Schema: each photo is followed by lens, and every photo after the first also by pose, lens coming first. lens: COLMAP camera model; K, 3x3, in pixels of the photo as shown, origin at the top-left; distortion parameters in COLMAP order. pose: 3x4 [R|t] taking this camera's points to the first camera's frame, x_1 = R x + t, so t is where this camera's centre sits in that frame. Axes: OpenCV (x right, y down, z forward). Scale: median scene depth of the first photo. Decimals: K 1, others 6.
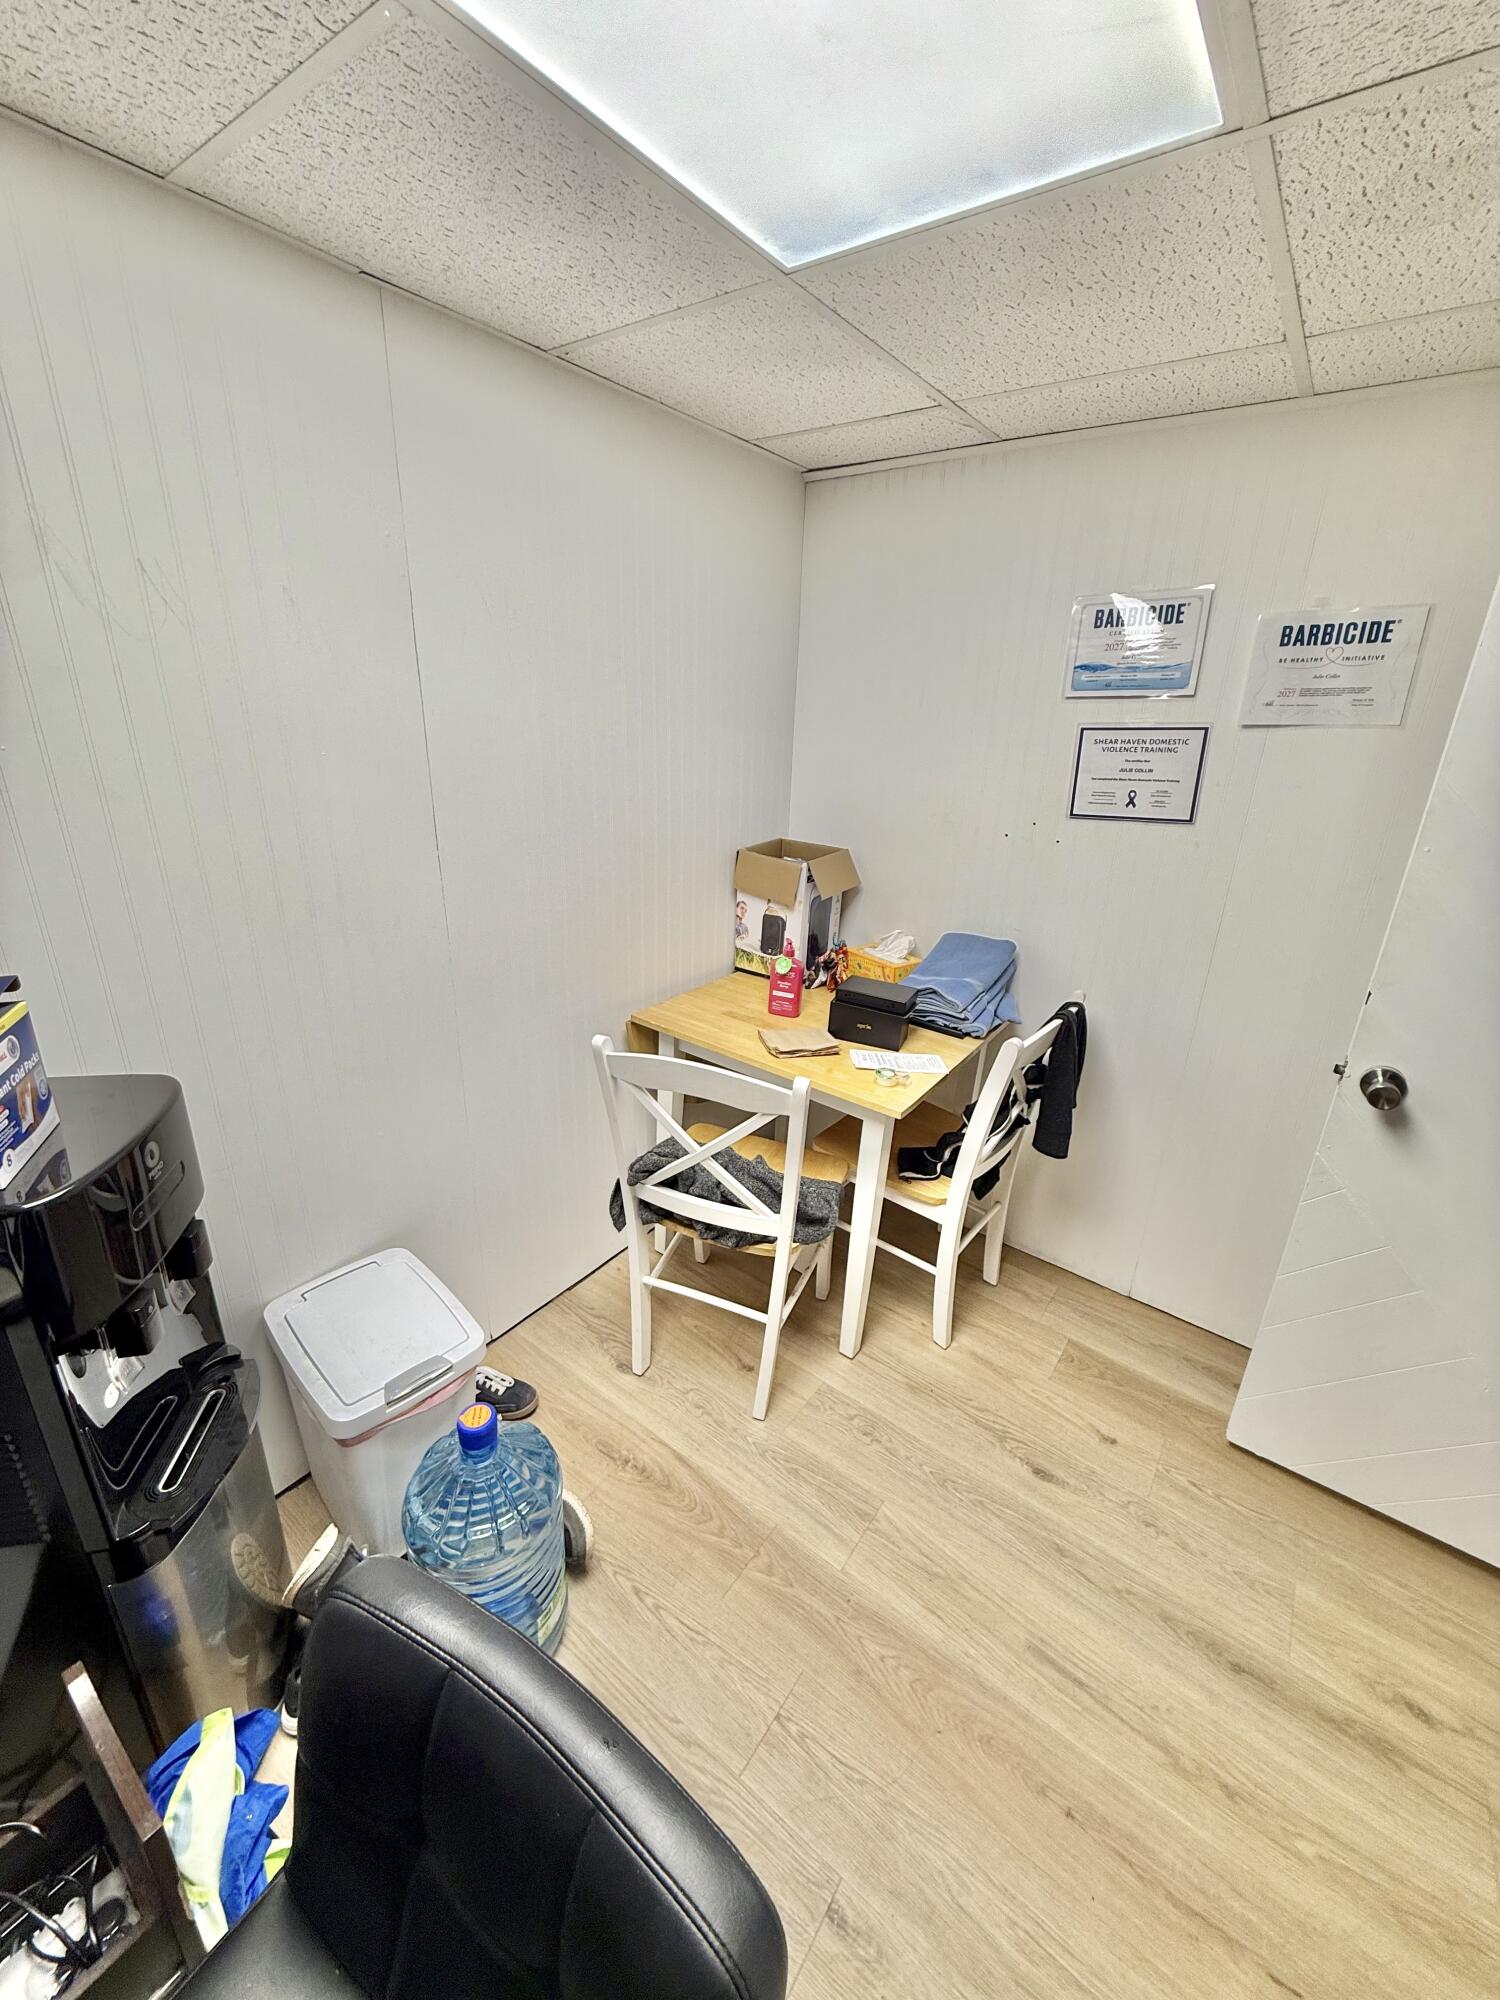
lens RADIAL K [[792.1, 0, 751.4], [0, 792.1, 998.0], [0, 0, 1]] dist [-0.002014, 0.000129]
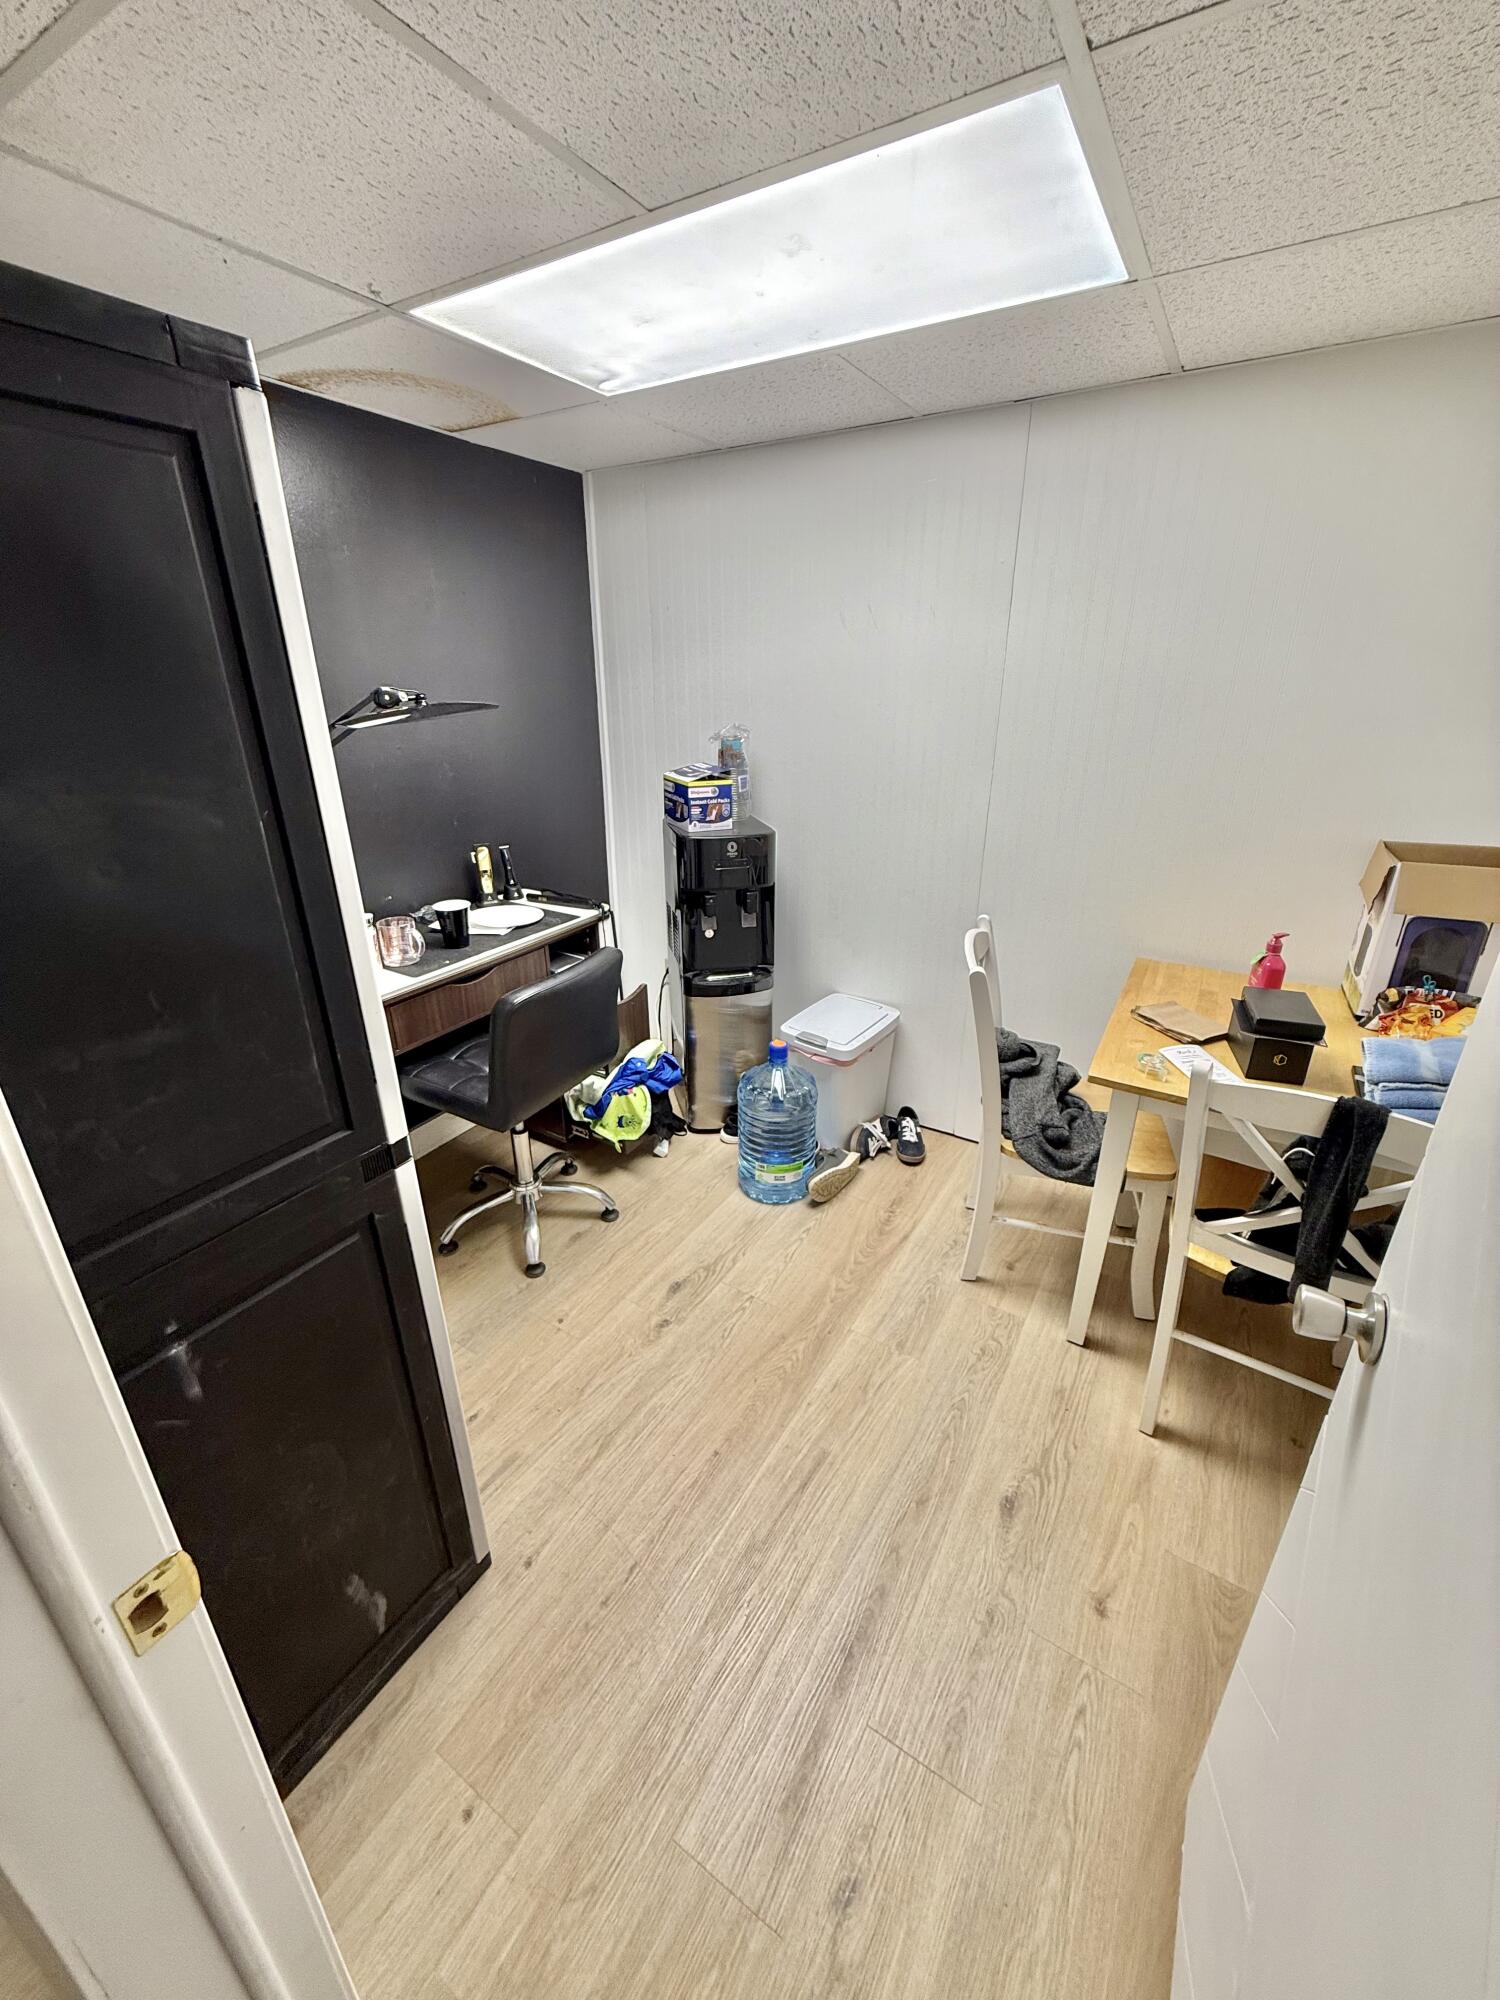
lens RADIAL K [[792.1, 0, 742.8], [0, 792.1, 997.9], [0, 0, 1]] dist [-0.002014, 0.000129]
pose [[0.067315, 0.338999, -0.938375, 1.133276], [-0.338077, 0.892620, 0.298217, -0.093519], [0.938708, 0.297168, 0.174695, 0.438995]]
